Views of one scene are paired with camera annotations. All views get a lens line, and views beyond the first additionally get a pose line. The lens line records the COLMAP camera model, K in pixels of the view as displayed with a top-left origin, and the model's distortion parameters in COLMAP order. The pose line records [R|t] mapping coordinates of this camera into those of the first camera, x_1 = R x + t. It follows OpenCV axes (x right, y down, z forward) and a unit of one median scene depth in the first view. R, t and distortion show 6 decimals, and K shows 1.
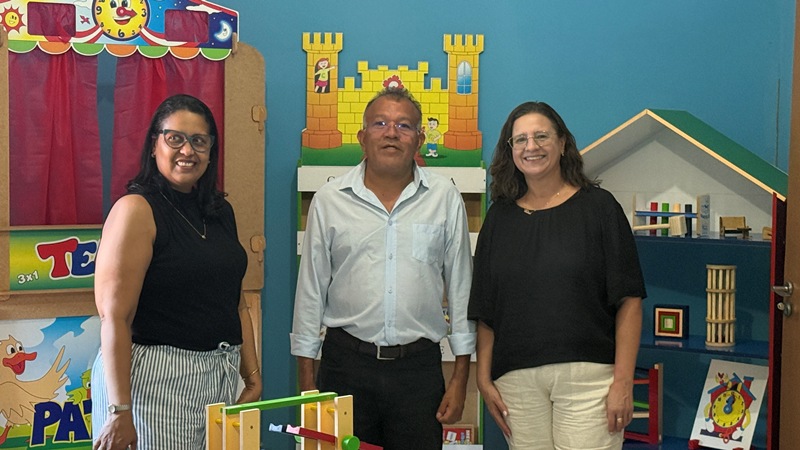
lens RADIAL K [[1678.1, 0, 386.6], [0, 1678.1, 188.2], [0, 0, 1]] dist [0.189027, 0.000000]
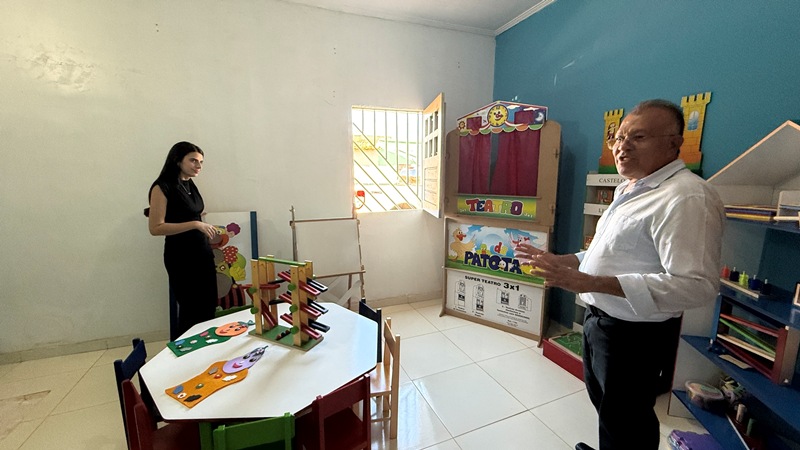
lens RADIAL K [[322.7, 0, 399.7], [0, 322.7, 219.4], [0, 0, 1]] dist [0.008720, -0.000889]
pose [[0.354943, 0.118584, -0.927337, 0.277502], [-0.028875, 0.992840, 0.115908, 0.004209], [0.934442, -0.014364, 0.355826, 0.647981]]
